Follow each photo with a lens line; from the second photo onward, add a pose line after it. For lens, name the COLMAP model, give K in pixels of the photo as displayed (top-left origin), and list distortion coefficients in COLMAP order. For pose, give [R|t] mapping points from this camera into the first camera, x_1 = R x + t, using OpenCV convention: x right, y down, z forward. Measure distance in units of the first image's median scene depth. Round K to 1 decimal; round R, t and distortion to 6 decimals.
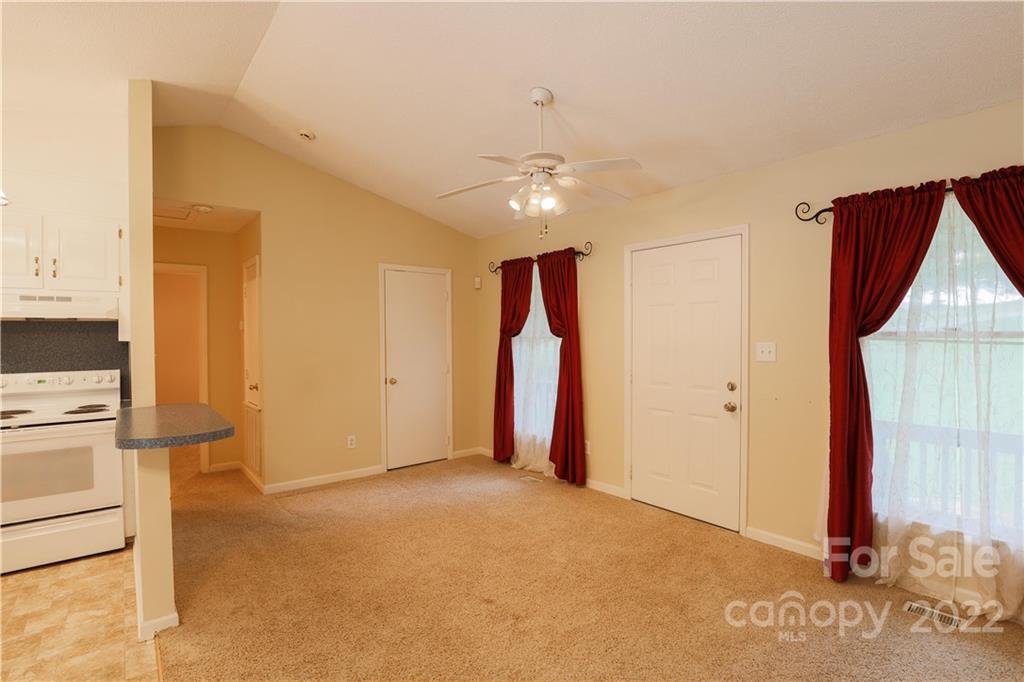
lens RADIAL K [[499.6, 0, 507.1], [0, 499.6, 340.5], [0, 0, 1]] dist [-0.034086, 0.005978]
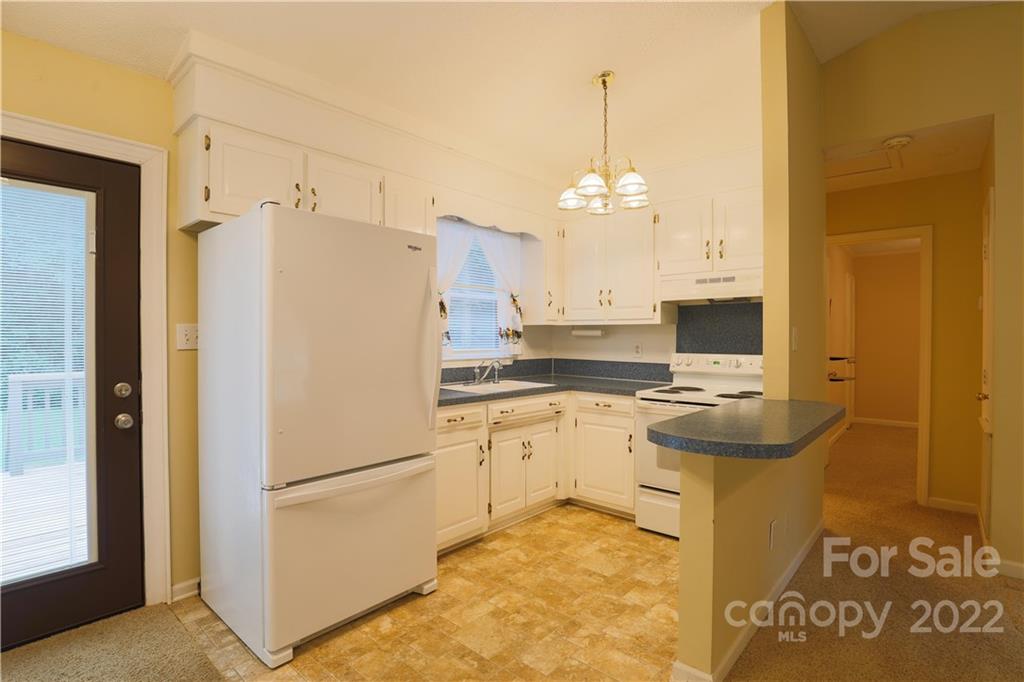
lens RADIAL K [[499.6, 0, 509.7], [0, 499.6, 341.3], [0, 0, 1]] dist [-0.034086, 0.005978]
pose [[0.177671, 0.018586, -0.983914, -0.007021], [-0.015127, 0.999755, 0.016154, 0.029730], [0.983974, 0.012013, 0.177908, 0.394060]]
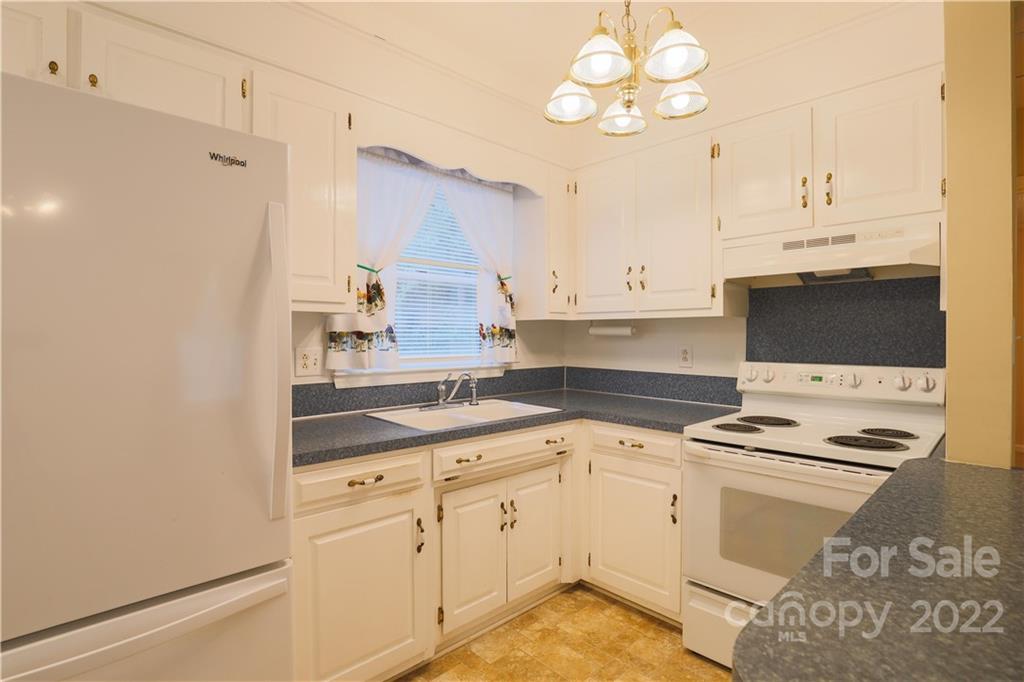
lens RADIAL K [[499.6, 0, 509.9], [0, 499.6, 341.9], [0, 0, 1]] dist [-0.034086, 0.005978]
pose [[0.097026, 0.020251, -0.995076, -0.365767], [-0.011600, 0.999748, 0.019215, 0.030099], [0.995214, 0.009678, 0.097236, 0.552291]]
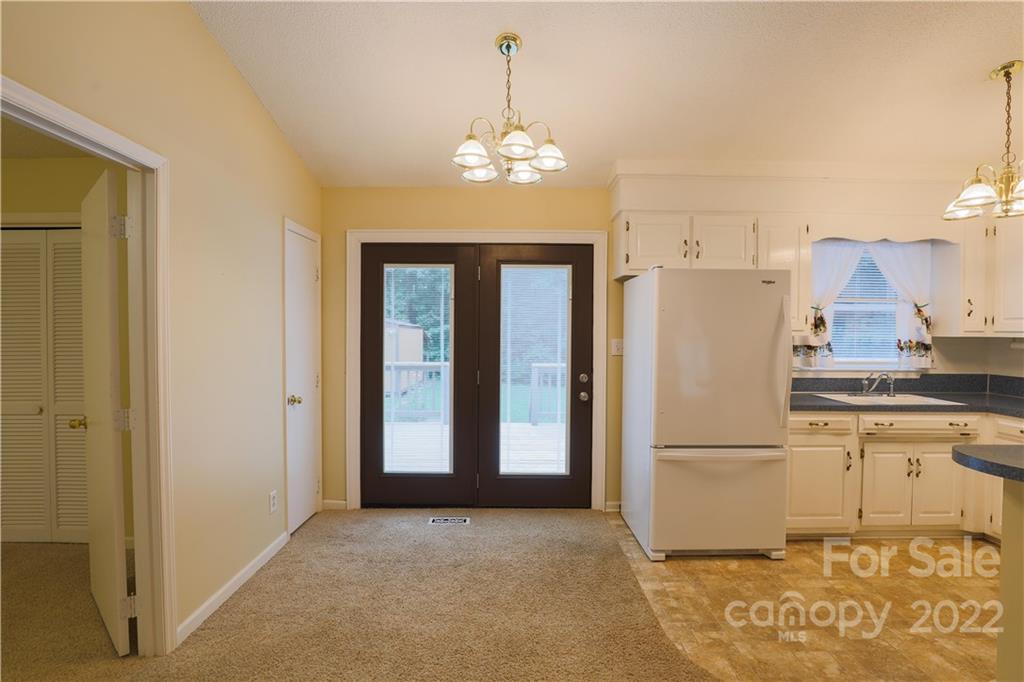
lens RADIAL K [[499.6, 0, 510.8], [0, 499.6, 341.8], [0, 0, 1]] dist [-0.034086, 0.005978]
pose [[-0.612714, 0.020548, -0.790038, 0.262206], [-0.010395, 0.999366, 0.034054, -0.007598], [0.790236, 0.029078, -0.612112, 0.568826]]
